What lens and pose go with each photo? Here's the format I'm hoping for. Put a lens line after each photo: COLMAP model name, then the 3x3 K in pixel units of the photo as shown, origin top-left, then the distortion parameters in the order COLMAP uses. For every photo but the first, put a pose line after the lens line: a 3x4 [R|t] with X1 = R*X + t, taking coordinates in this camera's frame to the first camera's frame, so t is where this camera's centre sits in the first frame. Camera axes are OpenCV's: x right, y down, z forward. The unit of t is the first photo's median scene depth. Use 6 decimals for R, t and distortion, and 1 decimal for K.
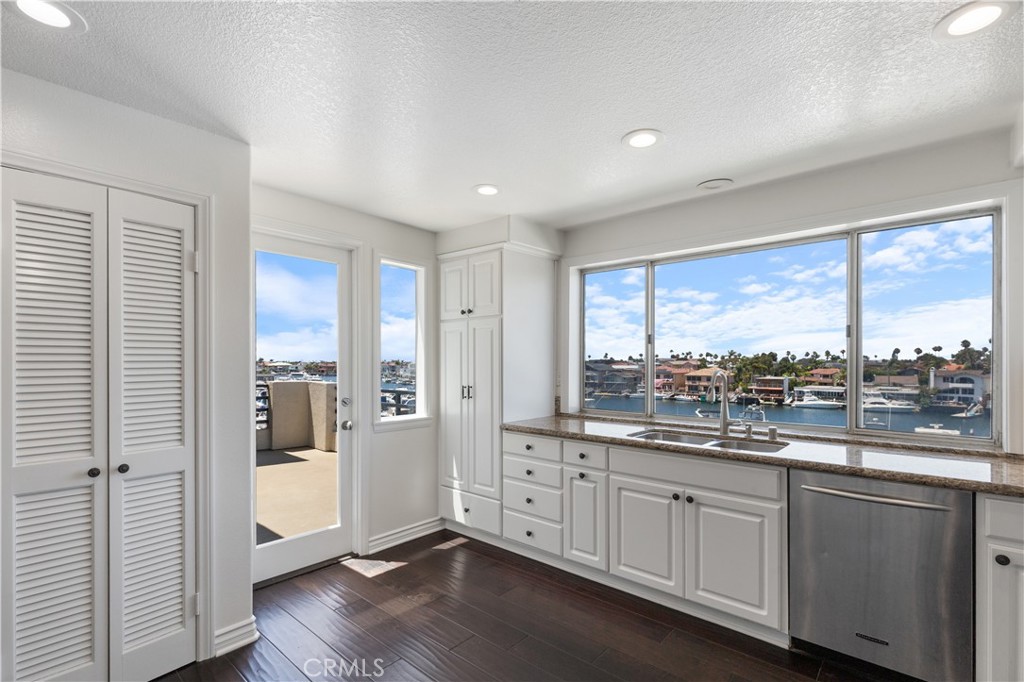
lens RADIAL K [[473.3, 0, 507.5], [0, 473.3, 353.8], [0, 0, 1]] dist [0.004895, -0.000267]
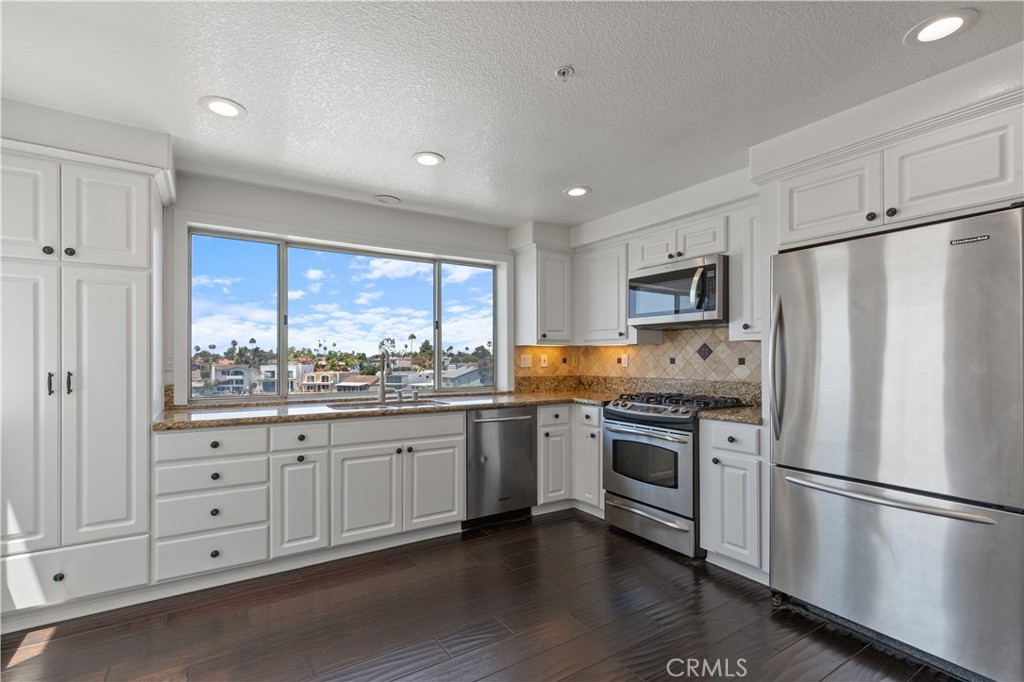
lens RADIAL K [[473.3, 0, 507.5], [0, 473.3, 353.8], [0, 0, 1]] dist [0.004895, -0.000267]
pose [[0.266302, 0.010173, 0.963836, -0.555160], [-0.017434, 0.999832, -0.005736, 0.039233], [-0.963732, -0.015276, 0.266435, 0.303032]]
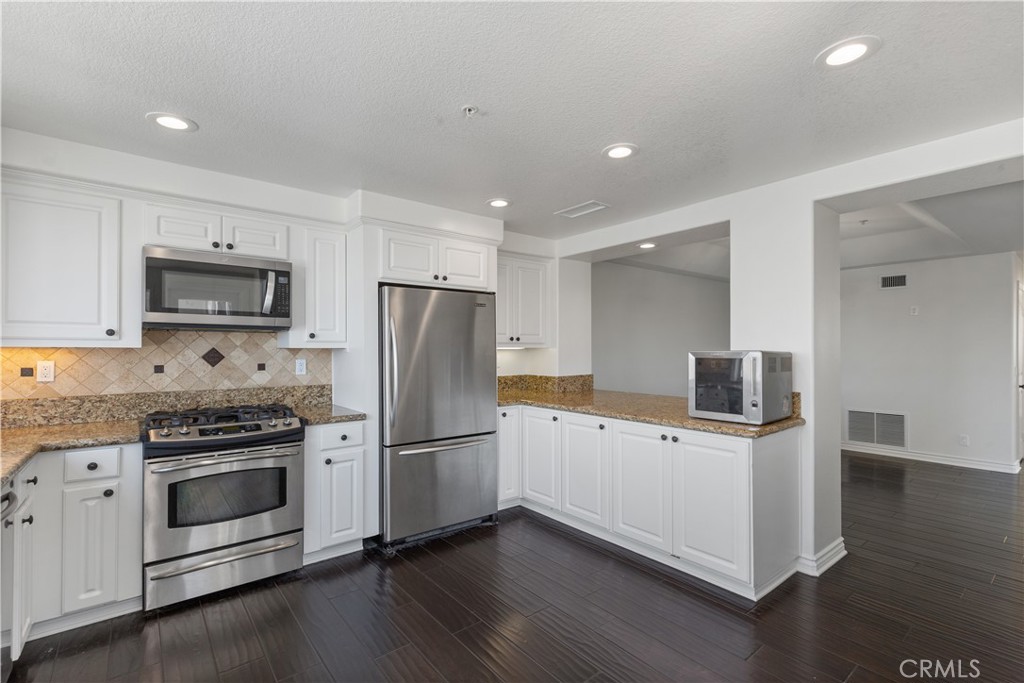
lens RADIAL K [[462.6, 0, 506.0], [0, 462.6, 345.3], [0, 0, 1]] dist [0.001456, -0.000776]
pose [[-0.986236, 0.000920, 0.165339, -0.120208], [-0.003570, 0.999633, -0.026857, 0.018509], [-0.165303, -0.027078, -0.985871, 0.995080]]
